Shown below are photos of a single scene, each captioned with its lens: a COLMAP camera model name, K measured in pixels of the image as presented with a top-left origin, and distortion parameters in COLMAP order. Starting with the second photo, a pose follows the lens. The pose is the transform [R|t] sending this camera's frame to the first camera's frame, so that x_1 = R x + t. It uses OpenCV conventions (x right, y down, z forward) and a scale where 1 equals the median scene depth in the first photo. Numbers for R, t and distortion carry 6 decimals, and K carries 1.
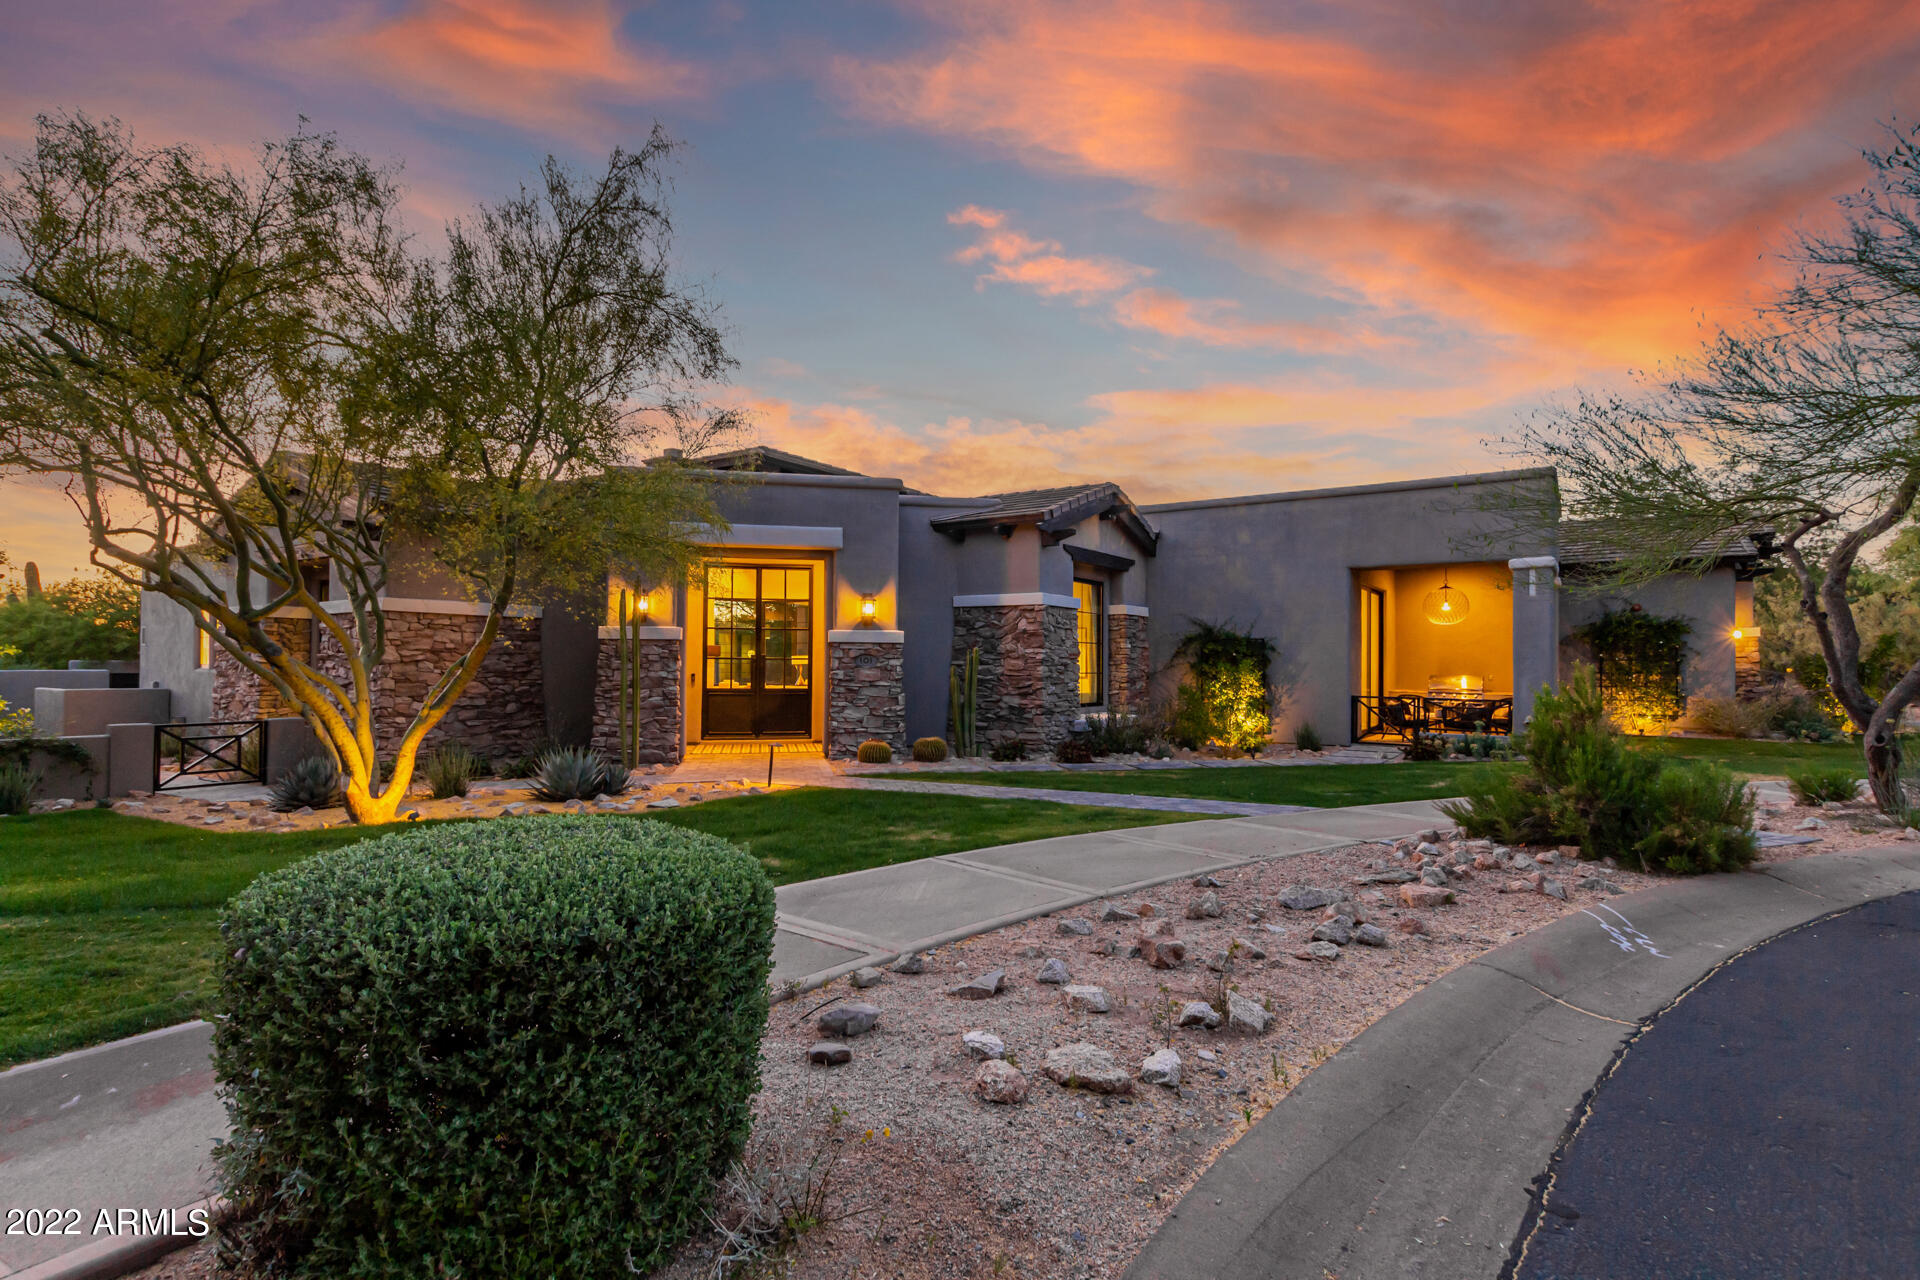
lens RADIAL K [[882.0, 0, 958.3], [0, 882.0, 641.1], [0, 0, 1]] dist [0.002393, 0.000206]
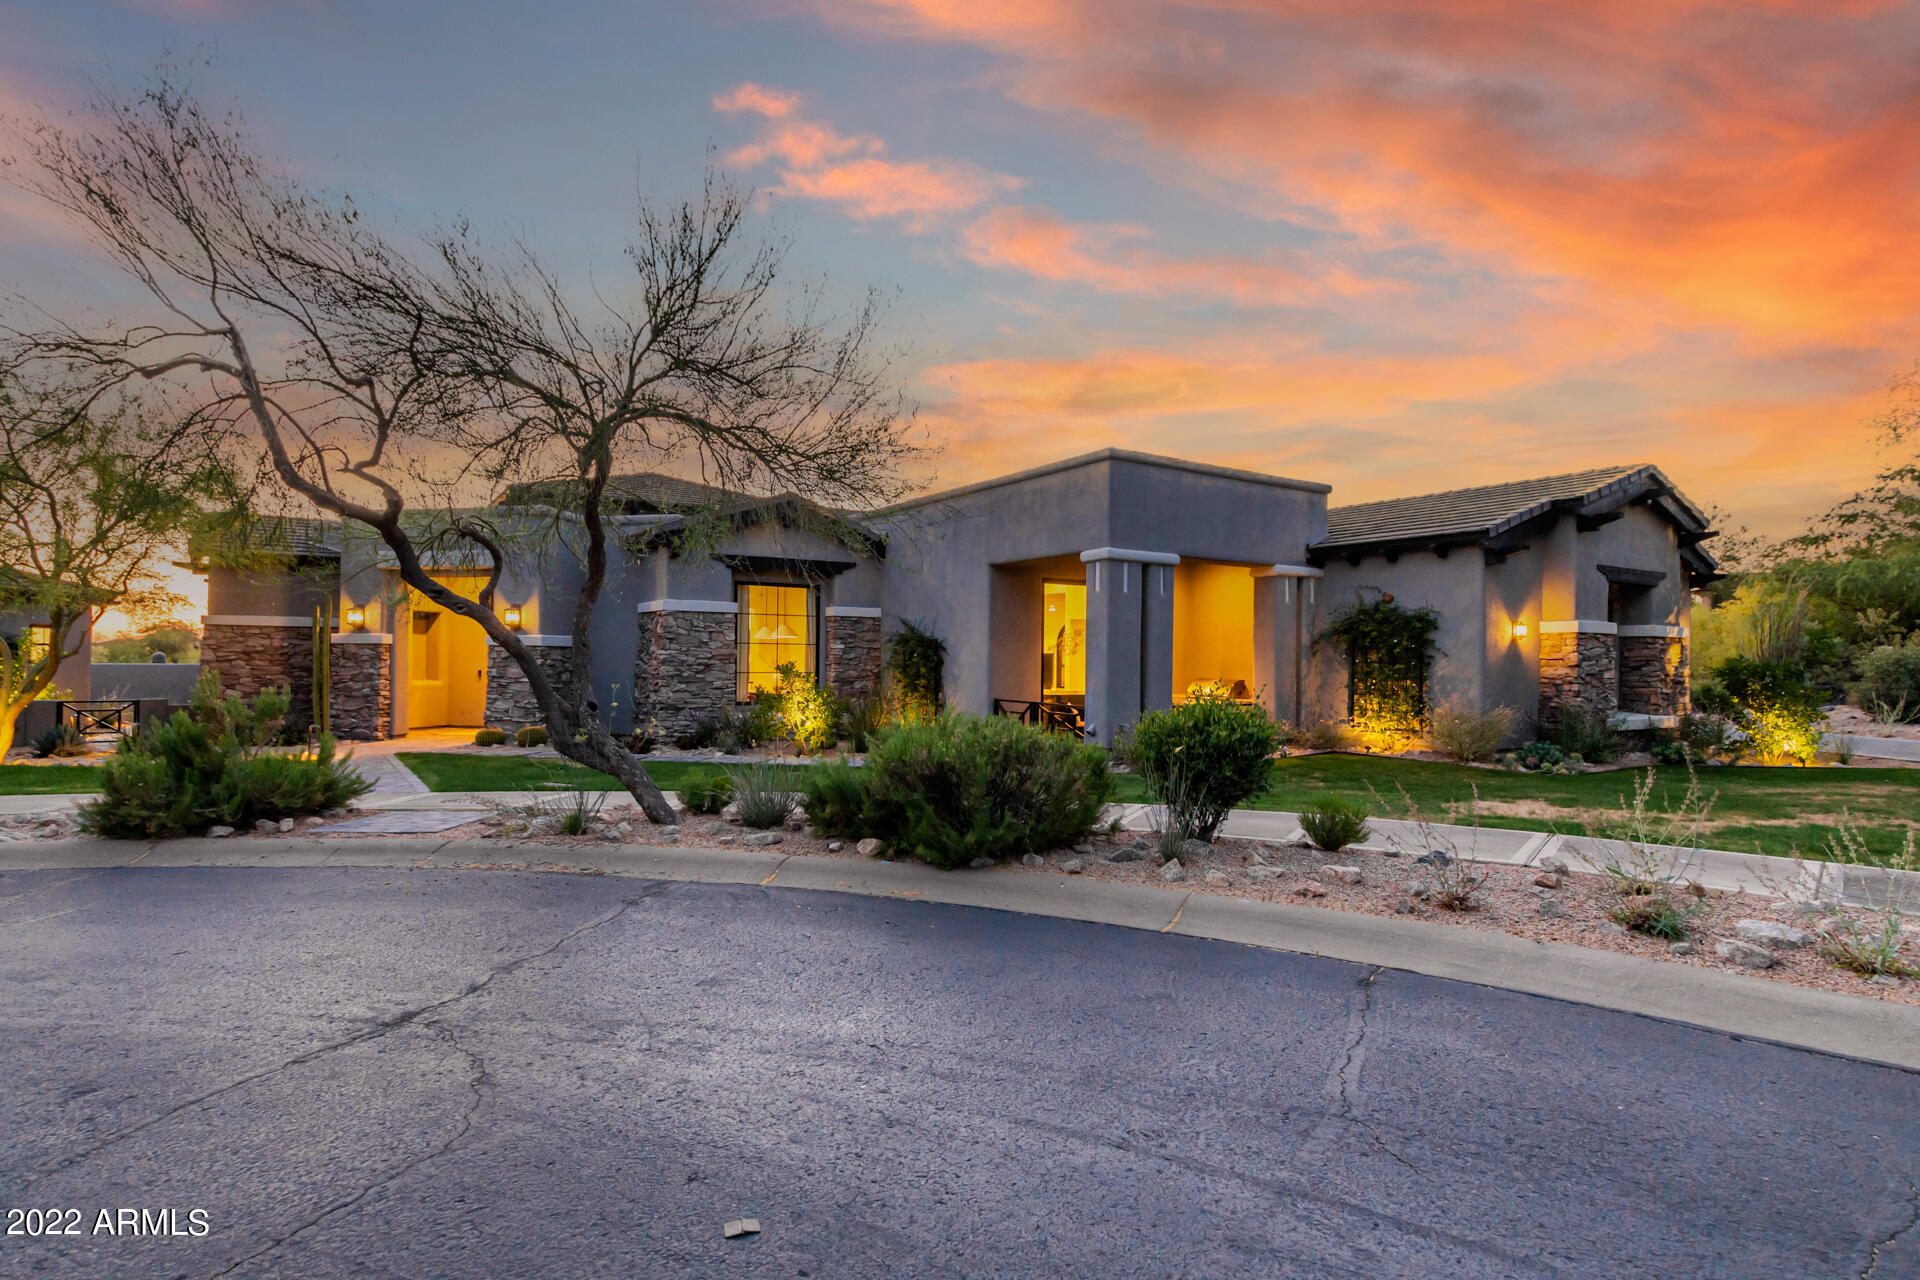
lens RADIAL K [[882.0, 0, 958.1], [0, 882.0, 641.6], [0, 0, 1]] dist [0.002393, 0.000206]
pose [[0.932382, -0.003882, -0.361454, 0.713039], [0.005882, 0.999973, 0.004434, -0.004190], [0.361427, -0.006261, 0.932380, 0.092010]]
